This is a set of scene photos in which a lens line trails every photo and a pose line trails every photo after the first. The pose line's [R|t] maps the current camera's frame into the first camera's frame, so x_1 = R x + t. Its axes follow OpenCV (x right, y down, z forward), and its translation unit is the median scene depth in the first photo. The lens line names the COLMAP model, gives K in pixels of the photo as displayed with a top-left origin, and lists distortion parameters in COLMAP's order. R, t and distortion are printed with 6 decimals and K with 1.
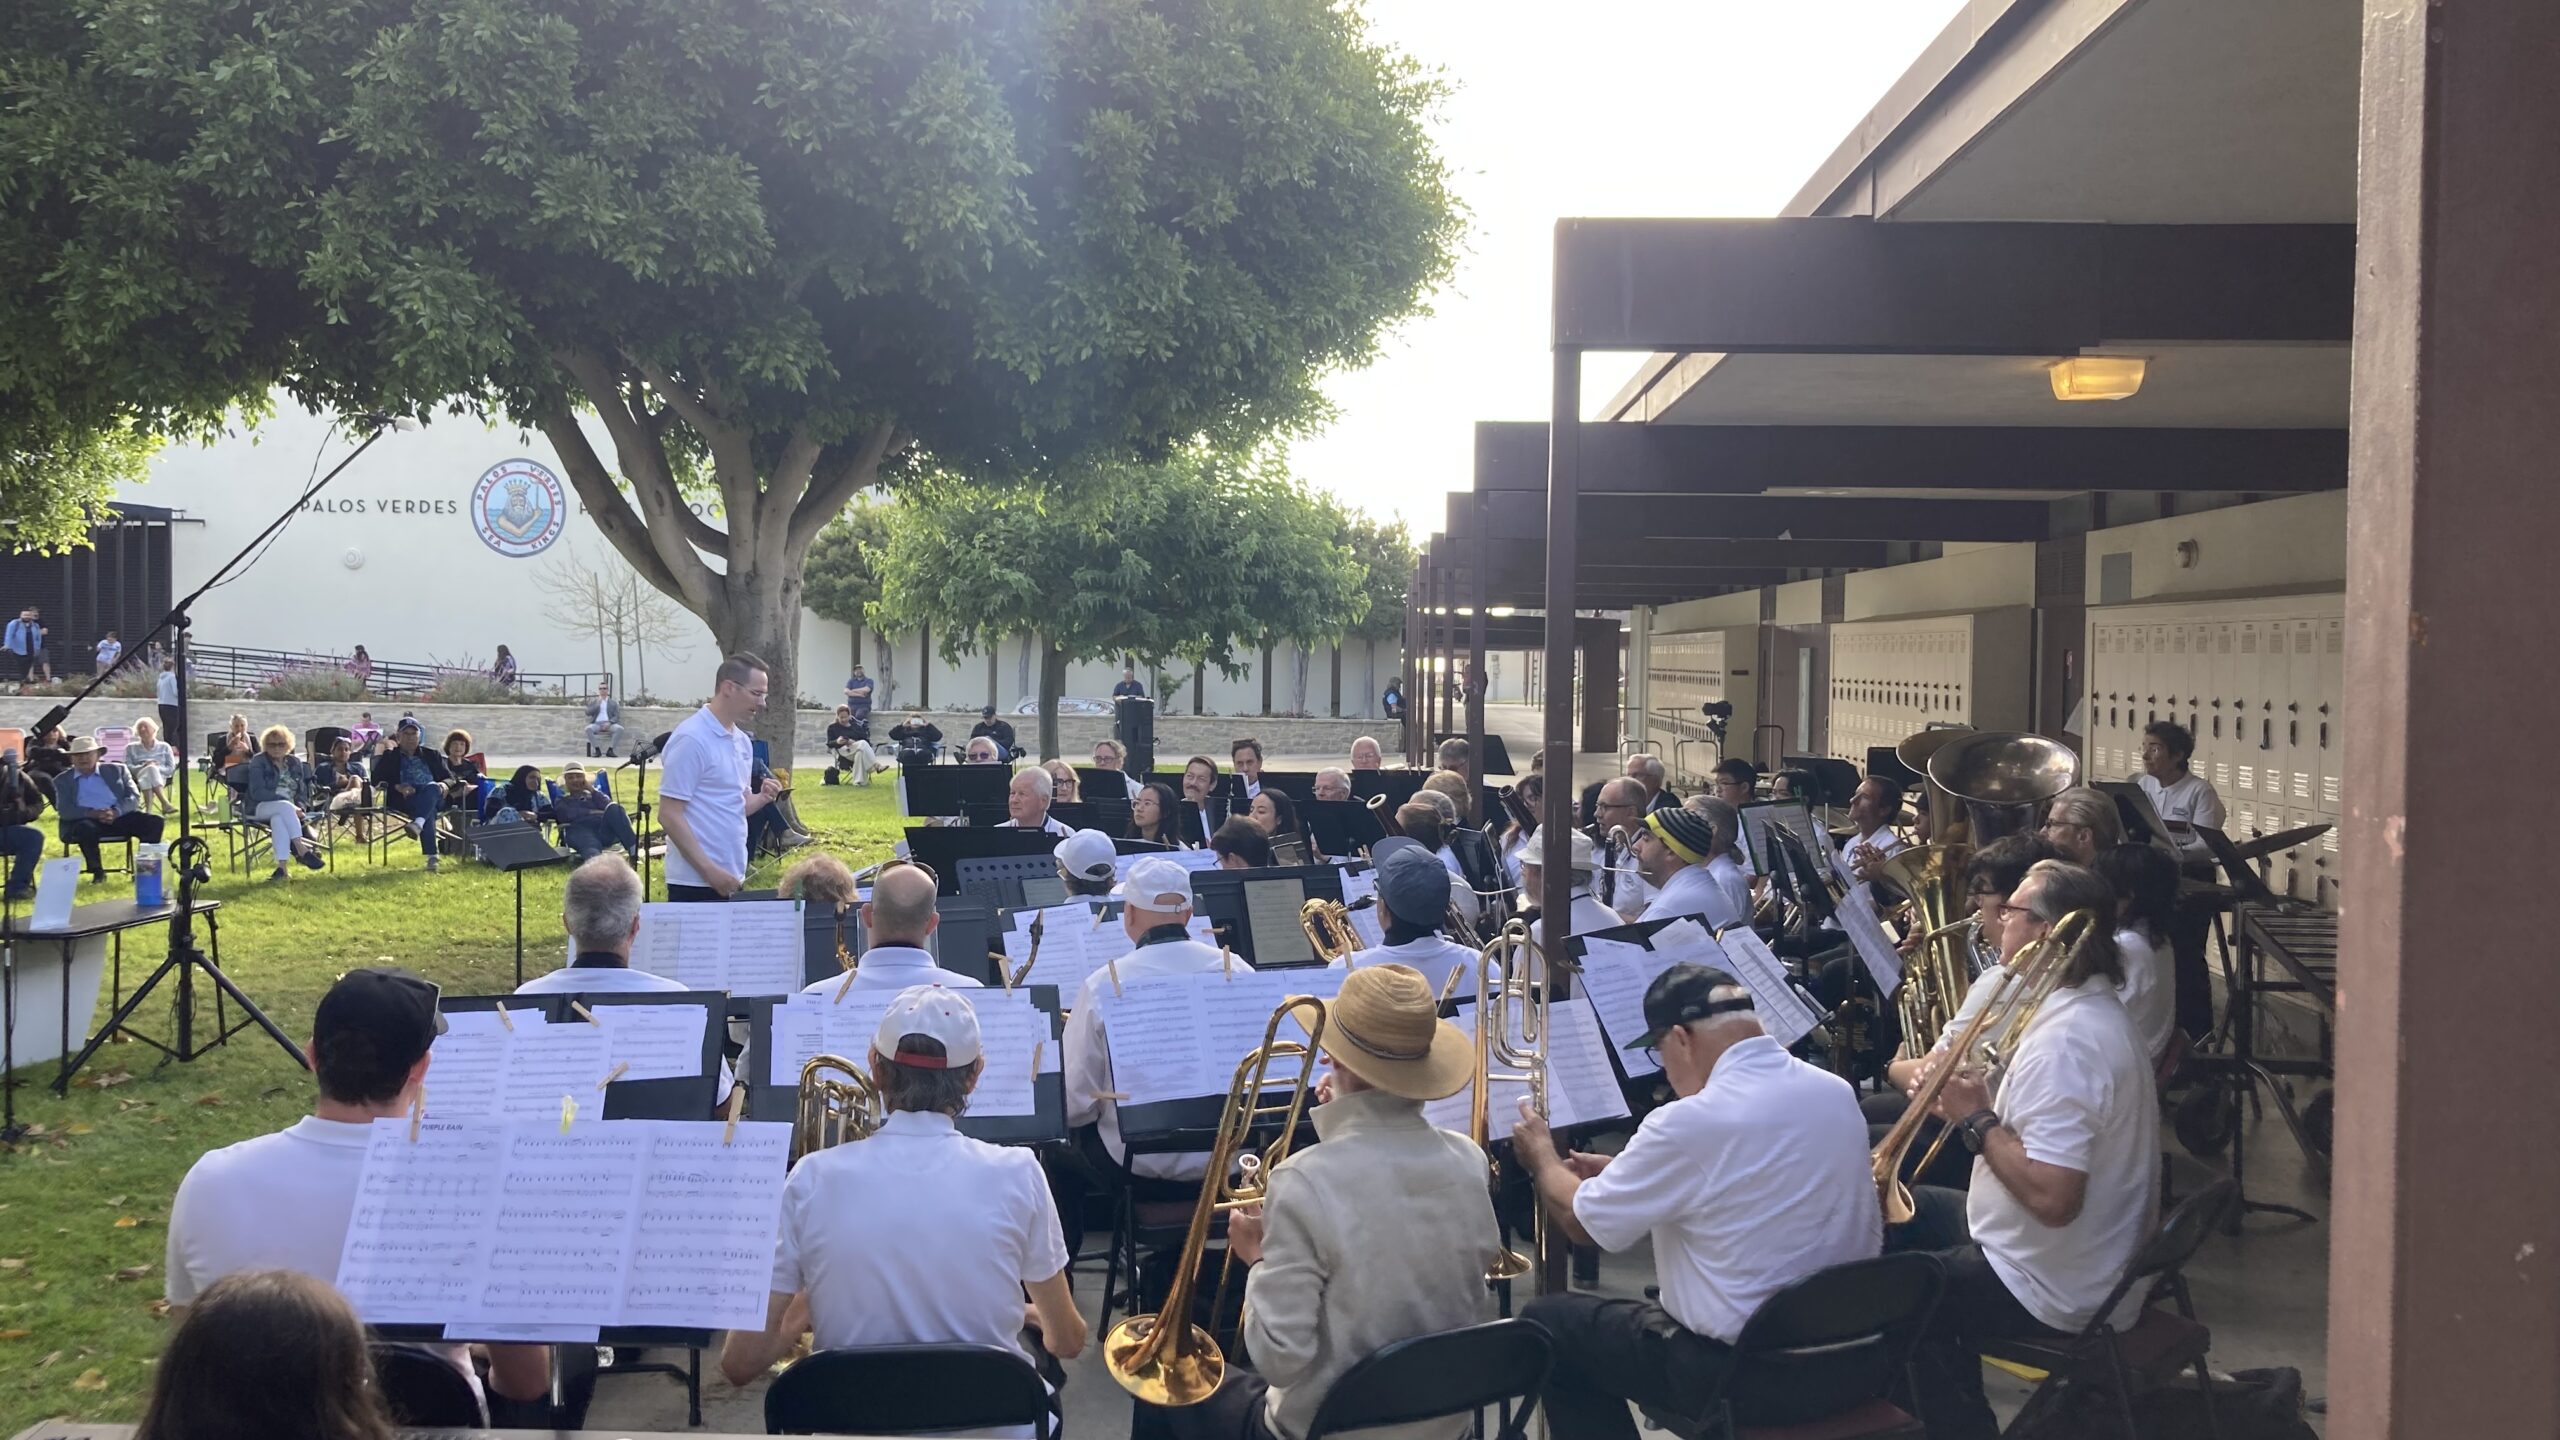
lens RADIAL K [[2185.0, 0, 1275.7], [0, 2185.0, 650.3], [0, 0, 1]] dist [0.051076, -0.097049]
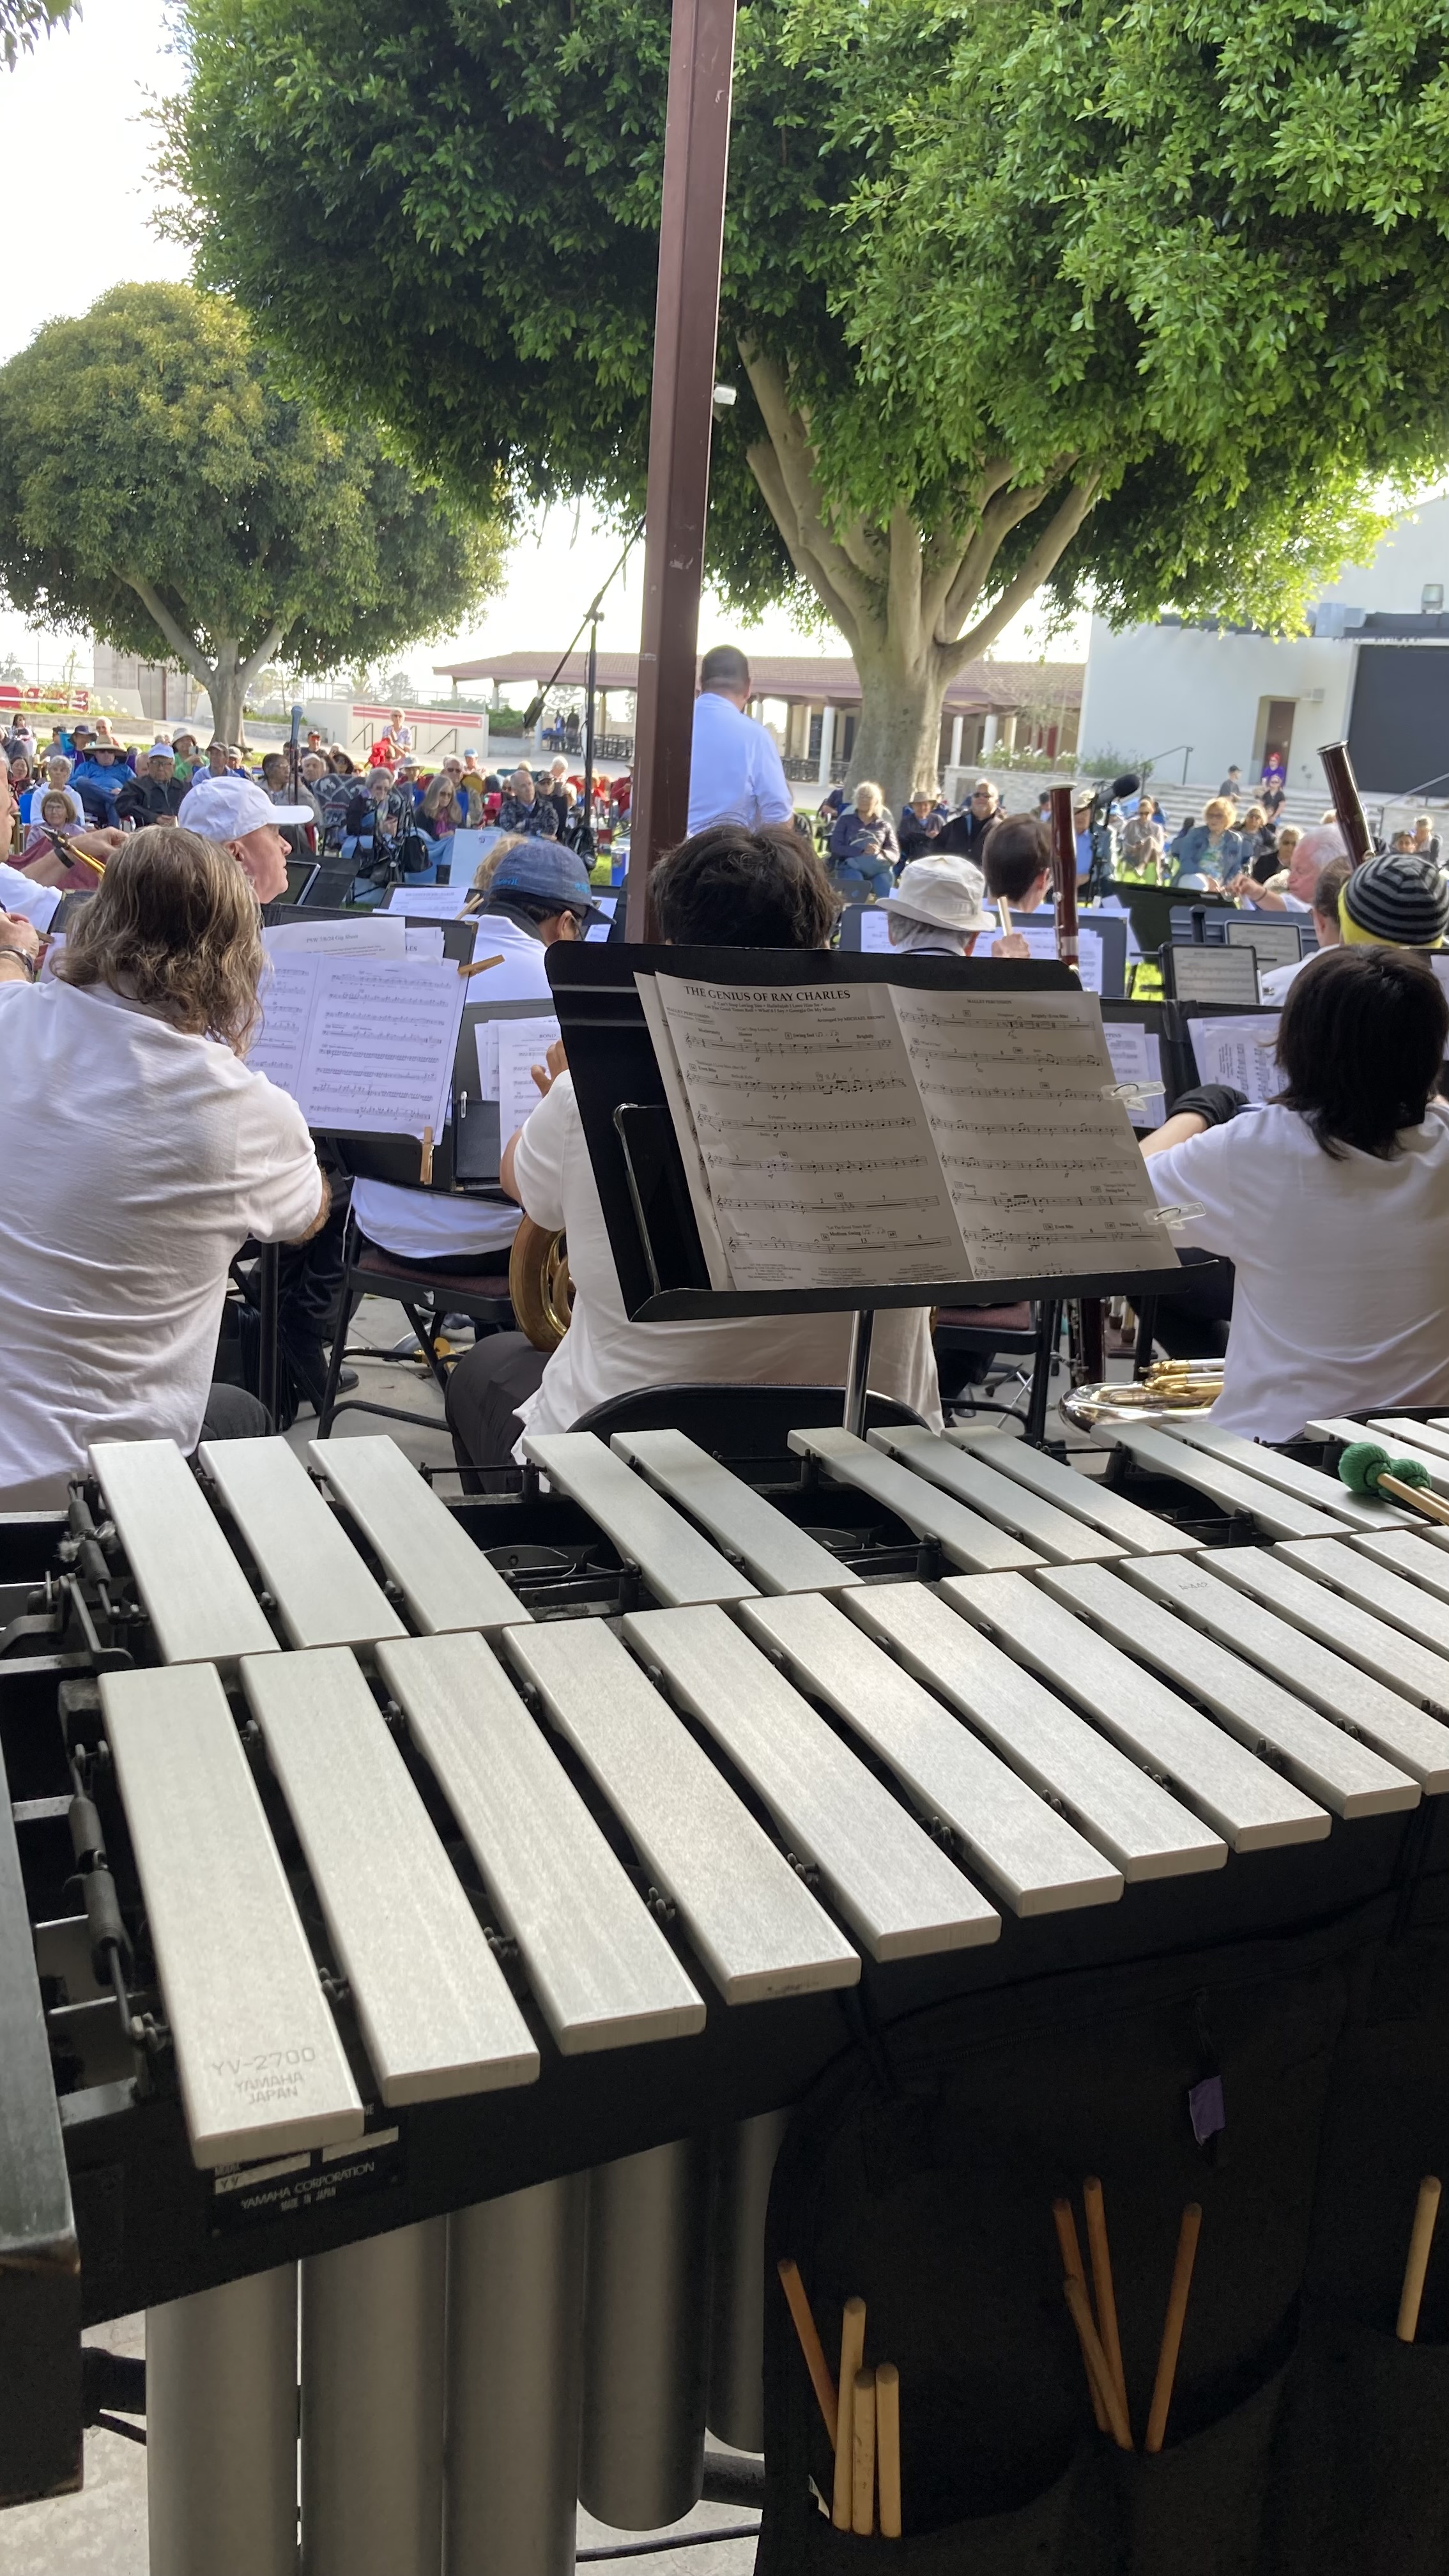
lens RADIAL K [[2215.5, 0, 724.5], [0, 2215.5, 1288.0], [0, 0, 1]] dist [-0.004129, 0.010634]
pose [[0.550749, 0.228258, -0.802854, 0.234553], [-0.057441, 0.969965, 0.236365, 0.022390], [0.832692, -0.084062, 0.547318, 0.228939]]
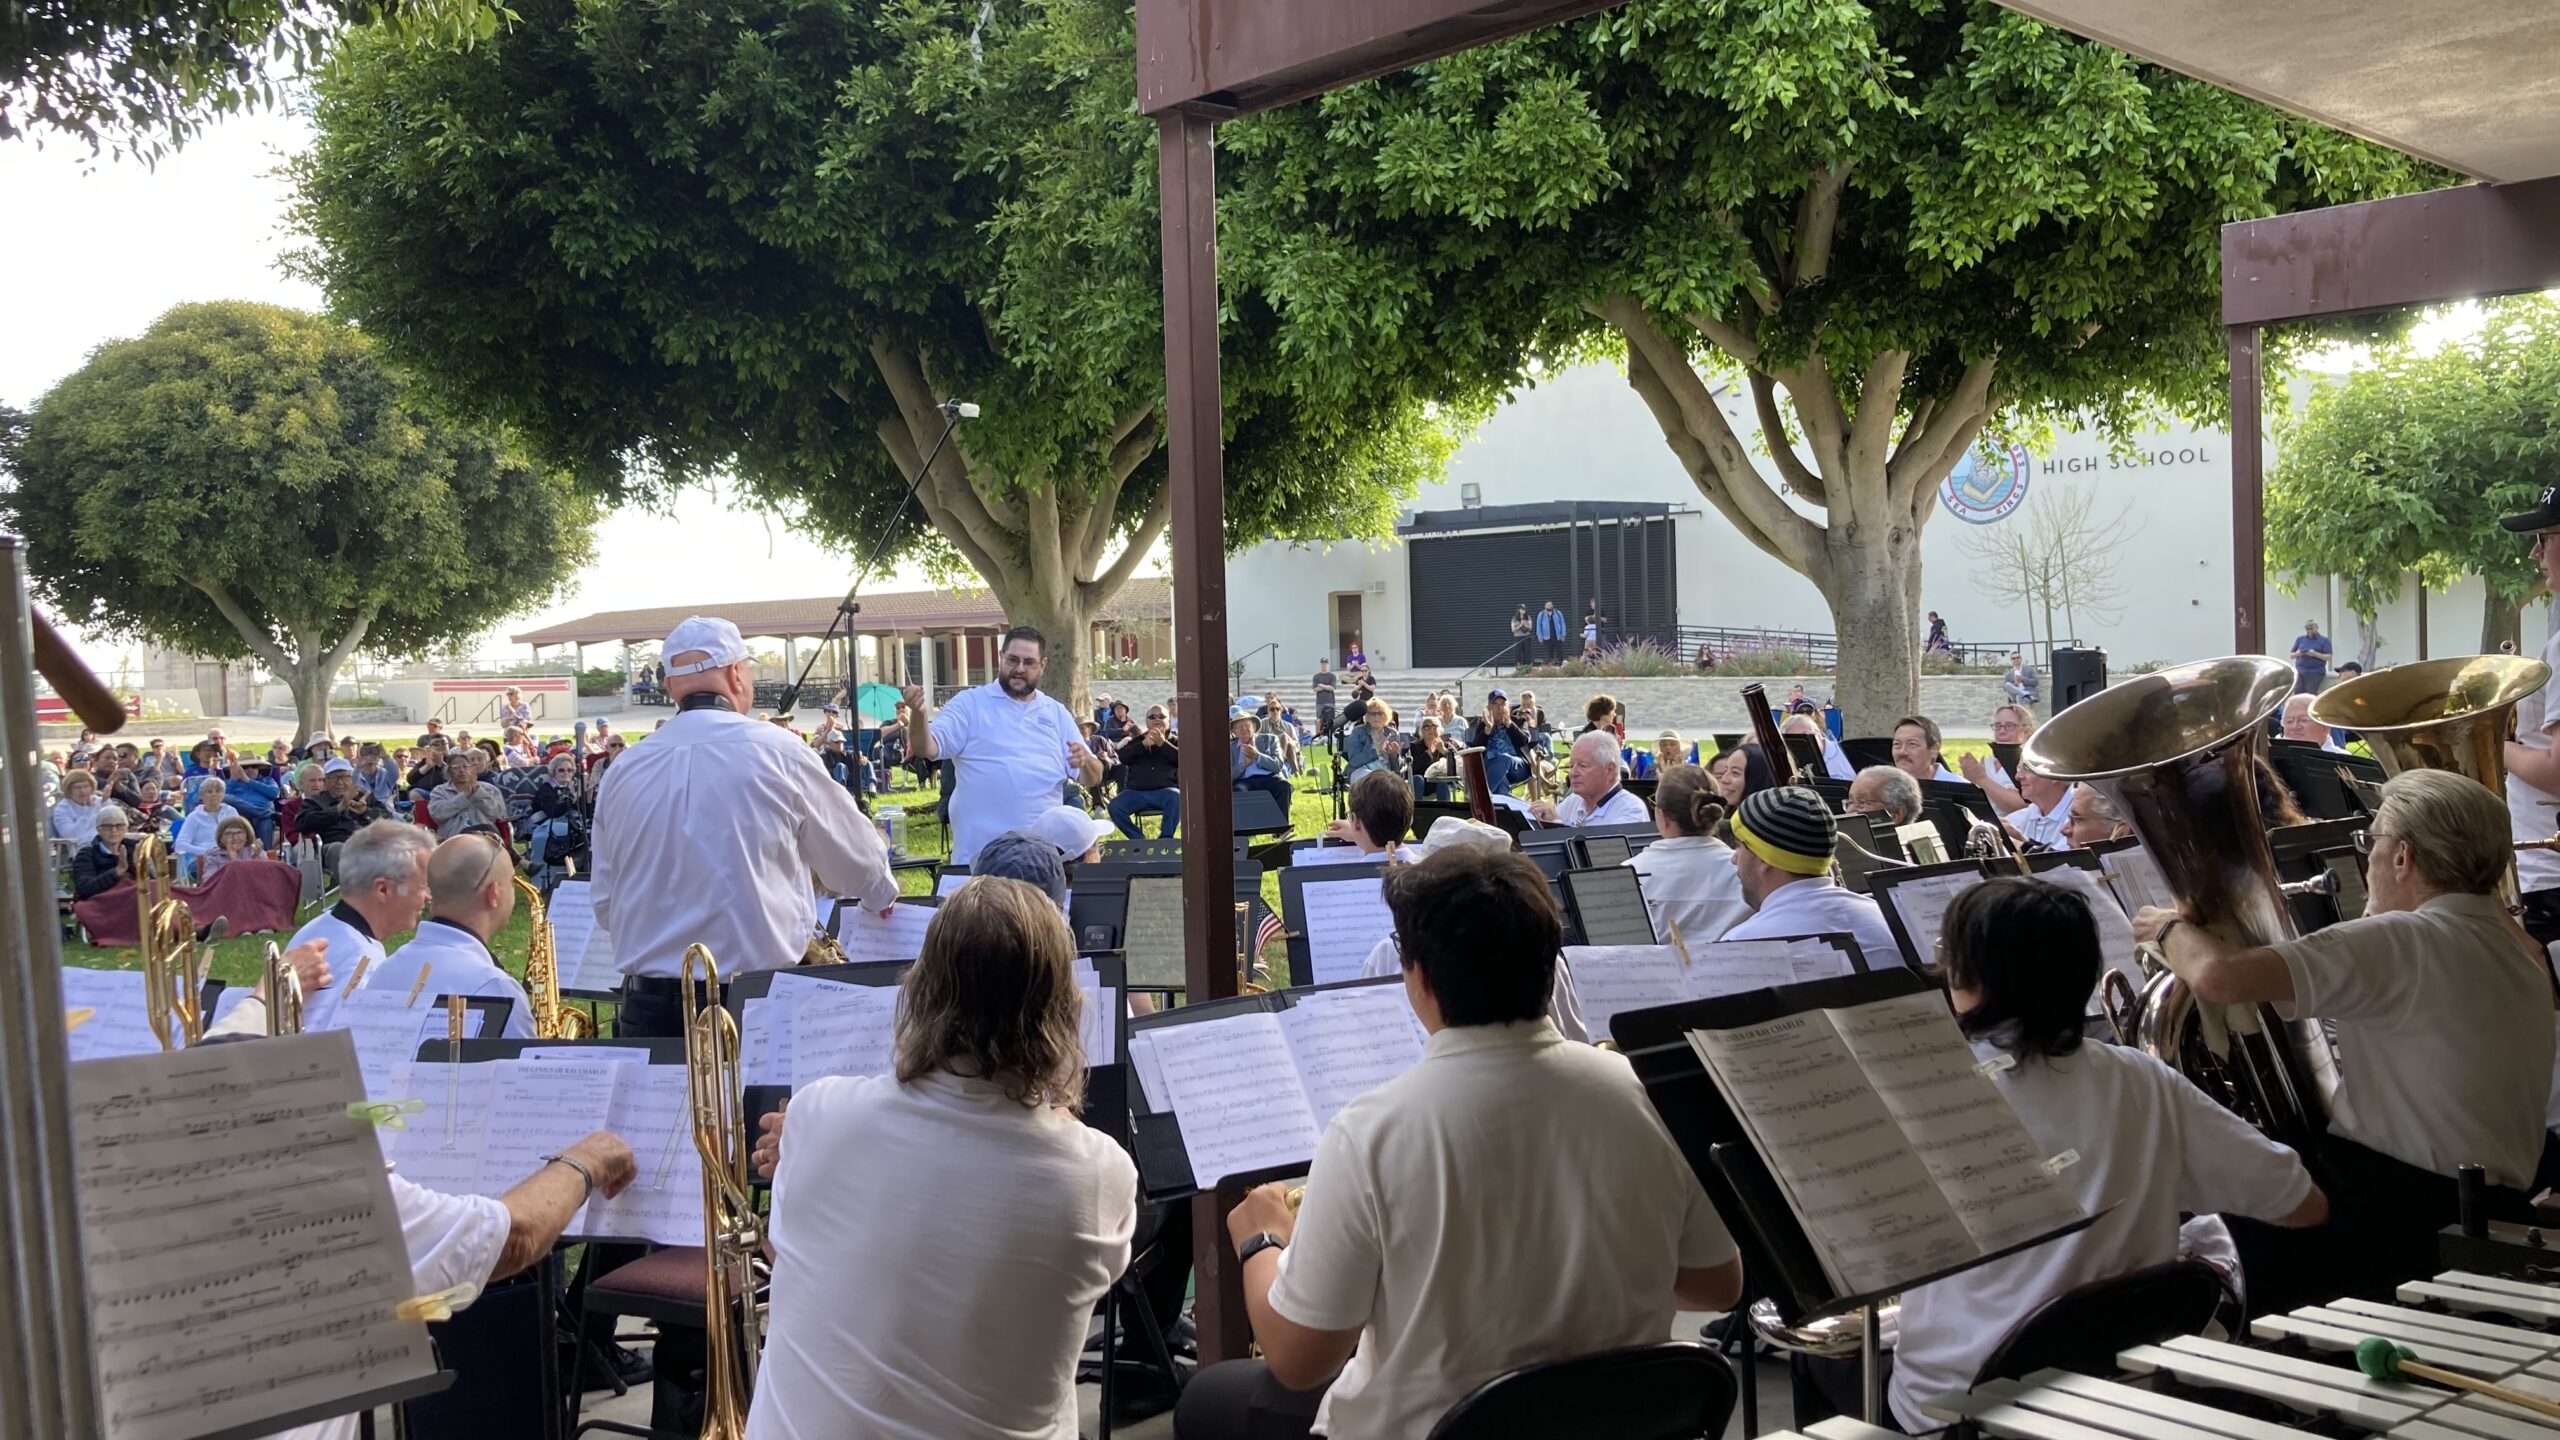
lens RADIAL K [[2185.0, 0, 1275.7], [0, 2185.0, 650.3], [0, 0, 1]] dist [0.051076, -0.097049]
pose [[0.716374, -0.033748, -0.696900, 0.221859], [0.041934, 0.999106, -0.005277, 0.011737], [0.696455, -0.025444, 0.717149, 0.181266]]
